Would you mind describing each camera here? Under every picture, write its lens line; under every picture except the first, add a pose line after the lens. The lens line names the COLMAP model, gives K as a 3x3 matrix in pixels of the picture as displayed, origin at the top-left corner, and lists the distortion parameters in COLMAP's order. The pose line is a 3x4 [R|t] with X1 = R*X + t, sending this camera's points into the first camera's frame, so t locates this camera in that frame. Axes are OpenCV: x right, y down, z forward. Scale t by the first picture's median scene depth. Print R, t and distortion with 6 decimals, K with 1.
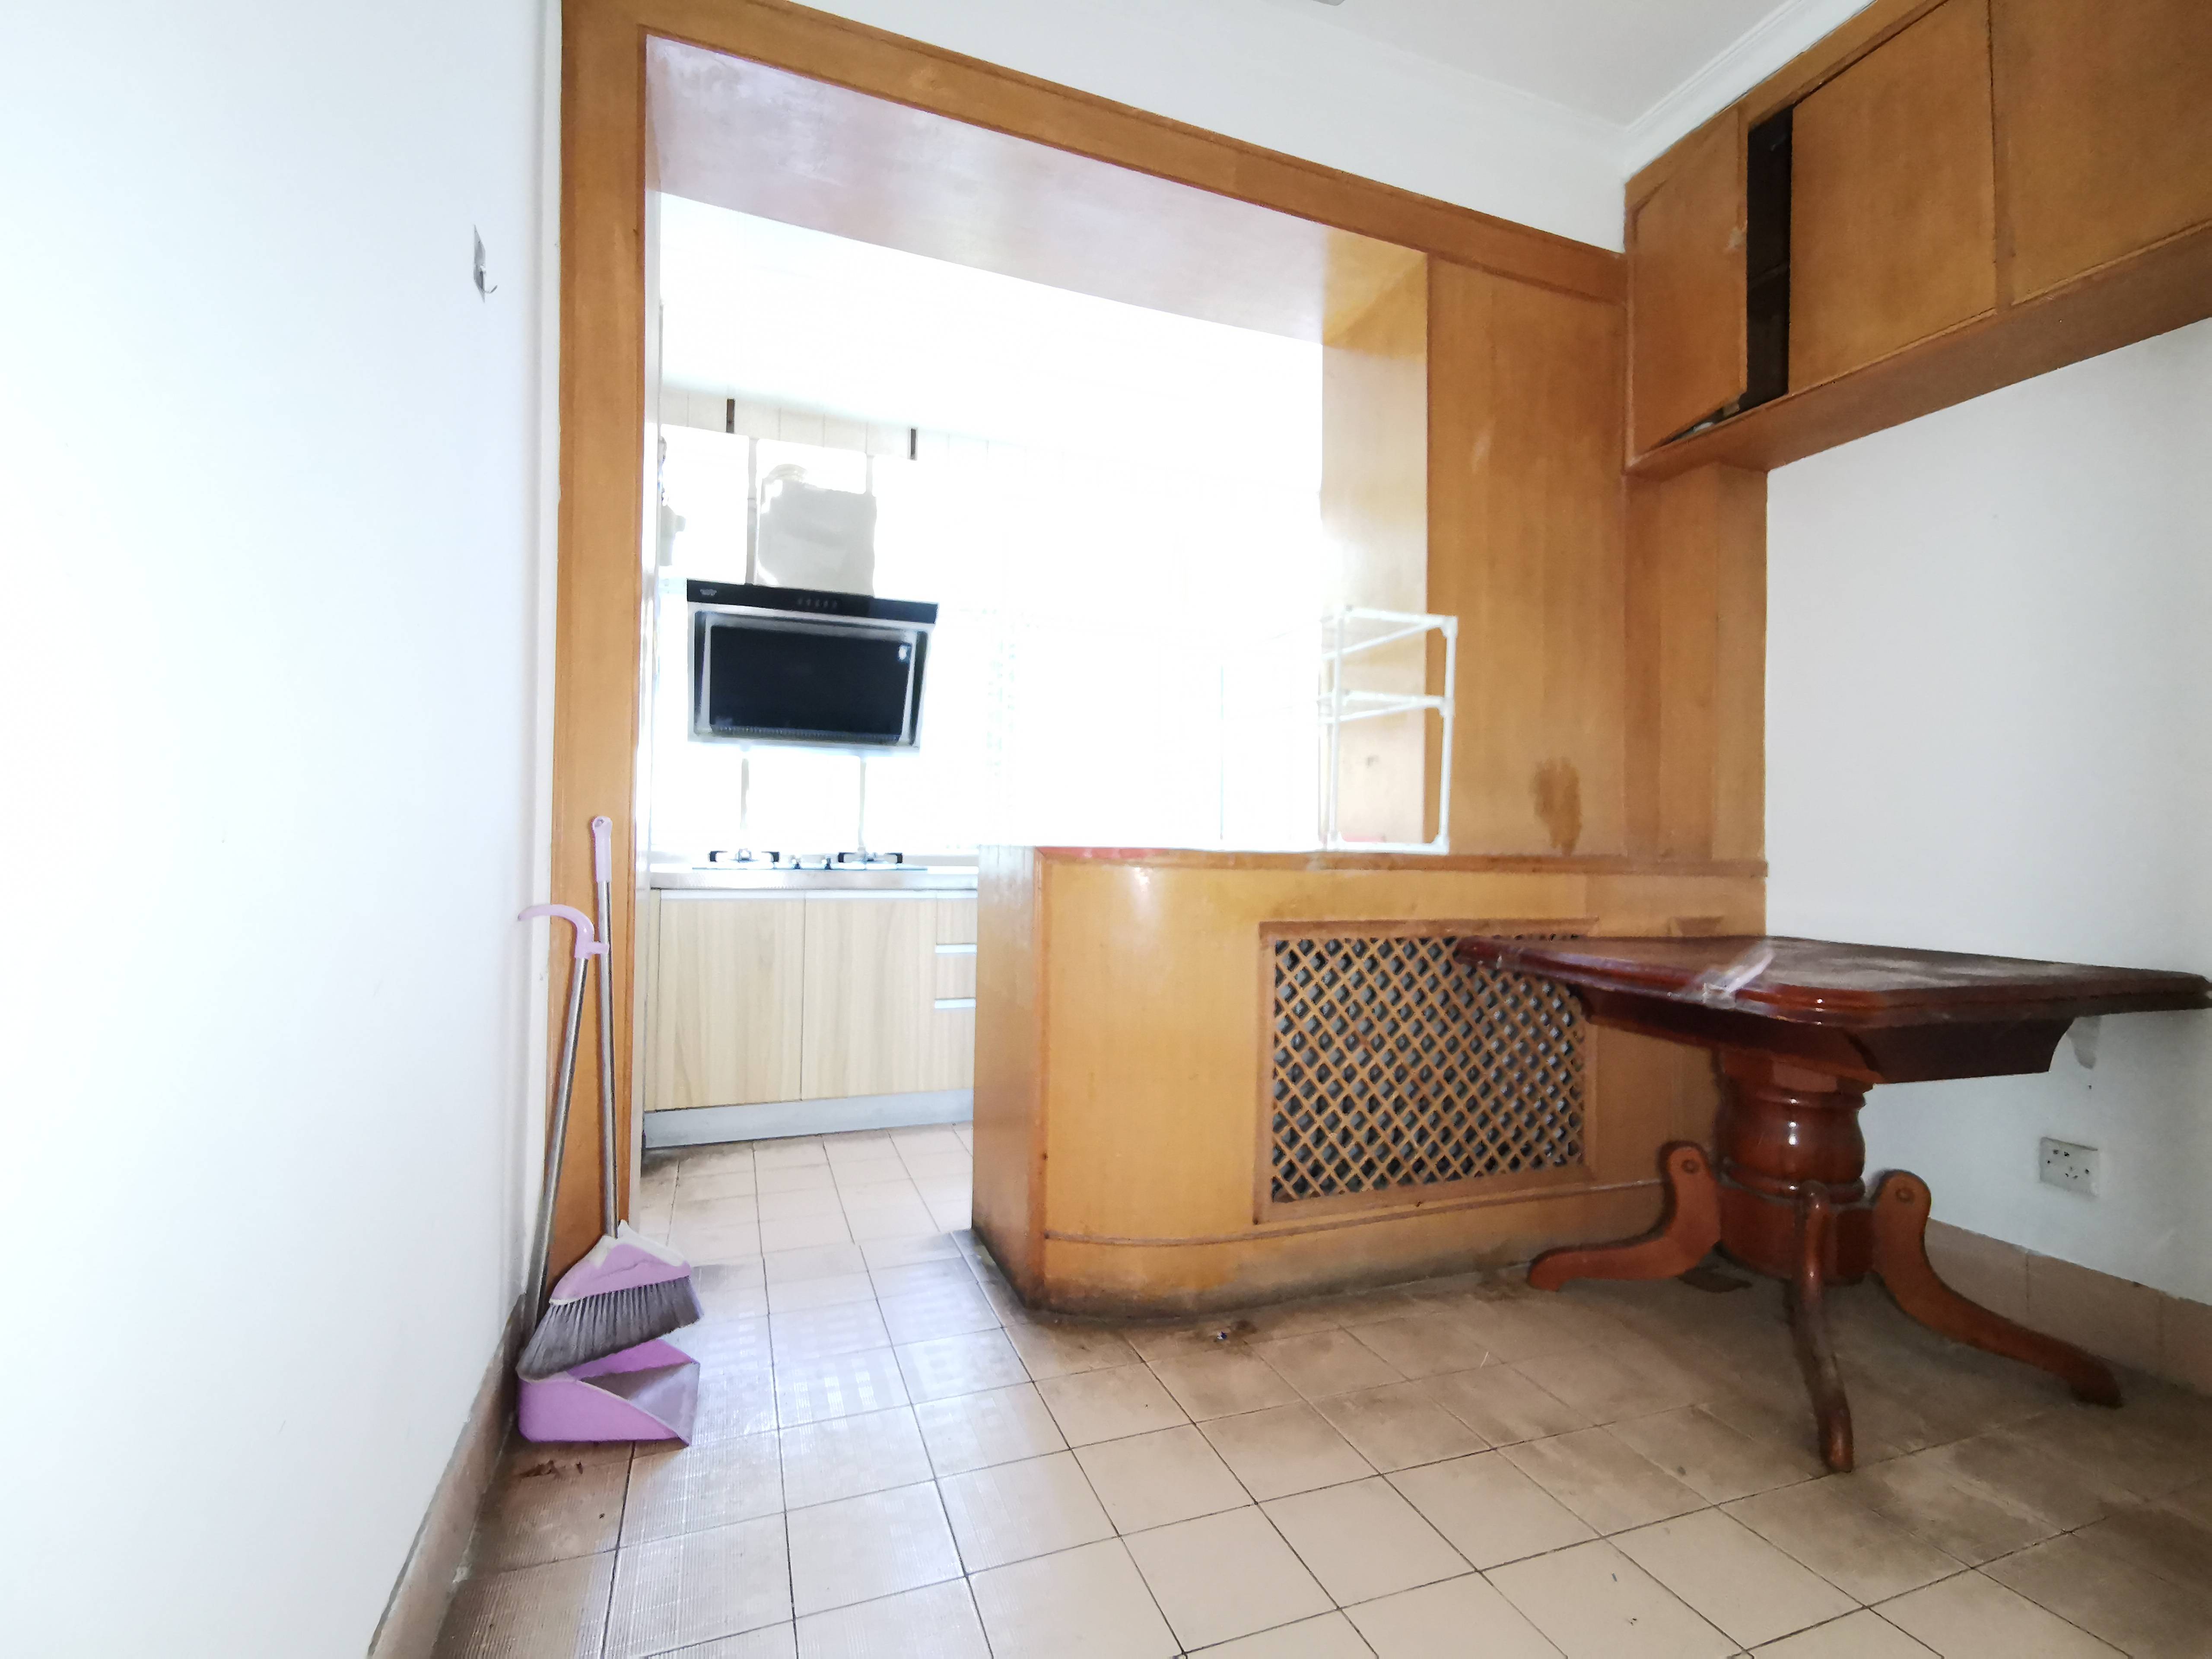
lens RADIAL K [[1014.2, 0, 1097.4], [0, 1014.2, 812.4], [0, 0, 1]] dist [0.009879, 0.000251]
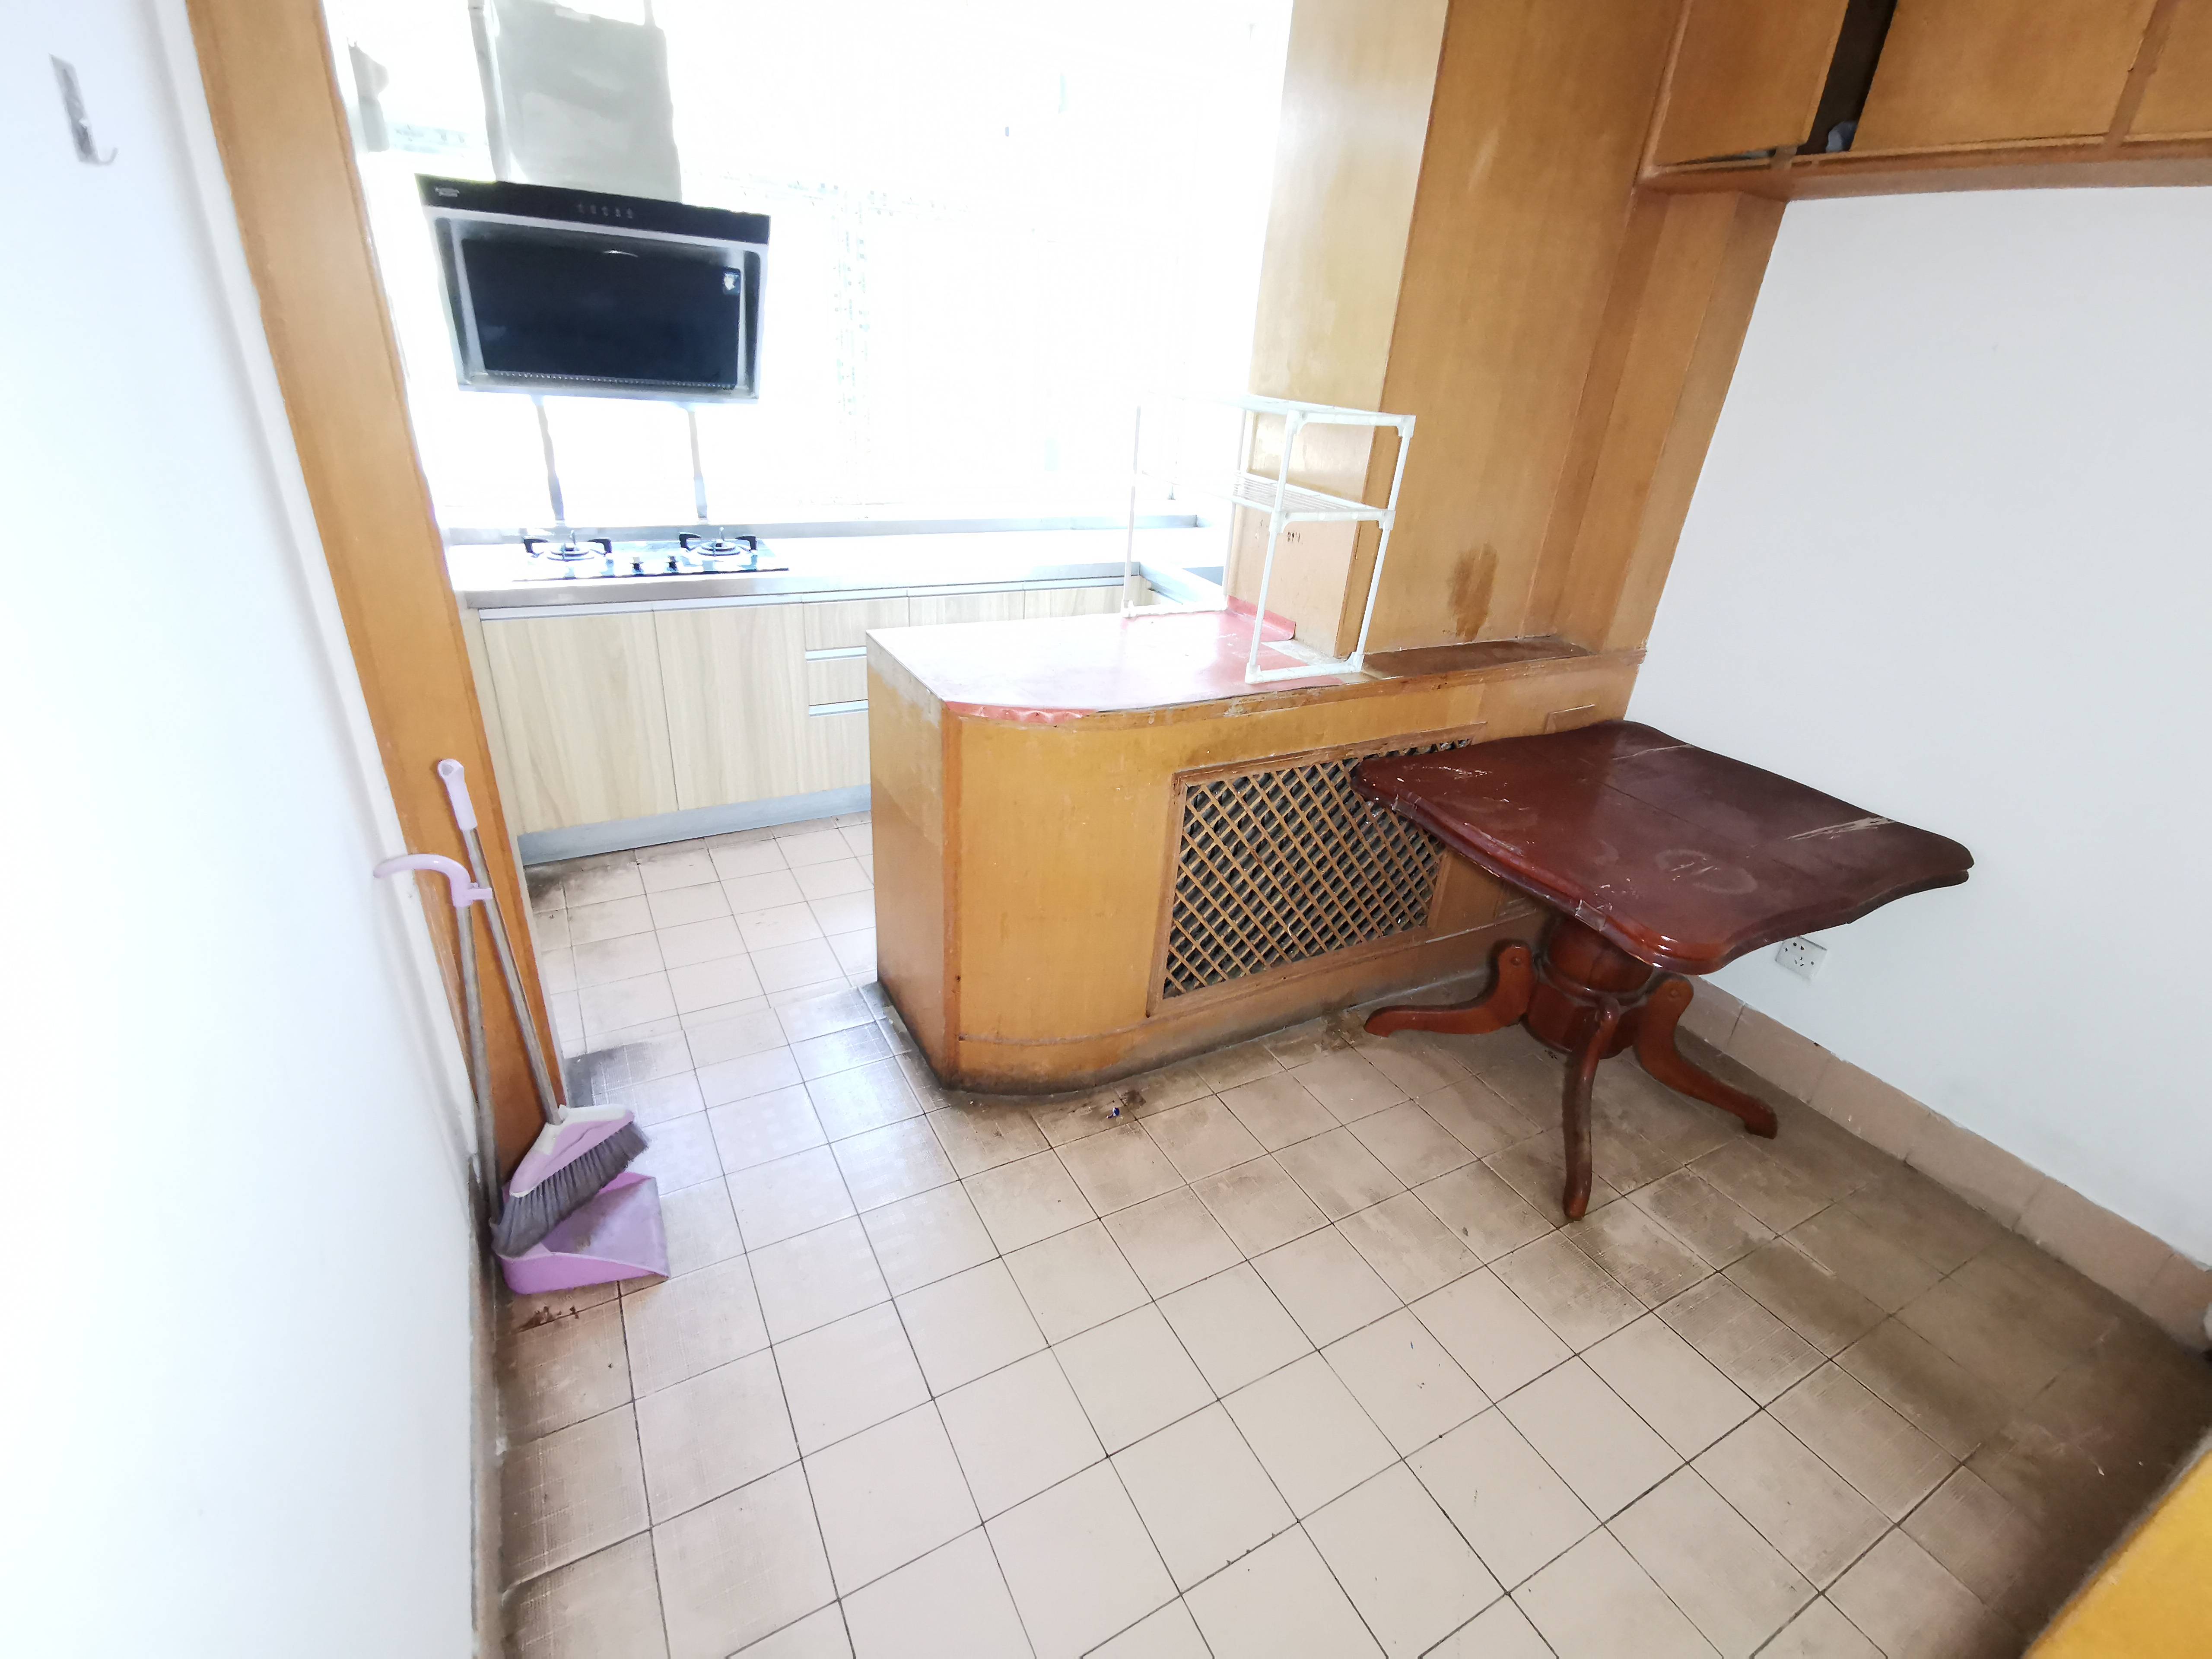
lens RADIAL K [[1014.2, 0, 1099.8], [0, 1014.2, 819.7], [0, 0, 1]] dist [0.009879, 0.000251]
pose [[0.988086, -0.019681, 0.152638, -0.061425], [-0.053487, 0.886052, 0.460490, -0.291708], [-0.144308, -0.463168, 0.874443, 0.119299]]
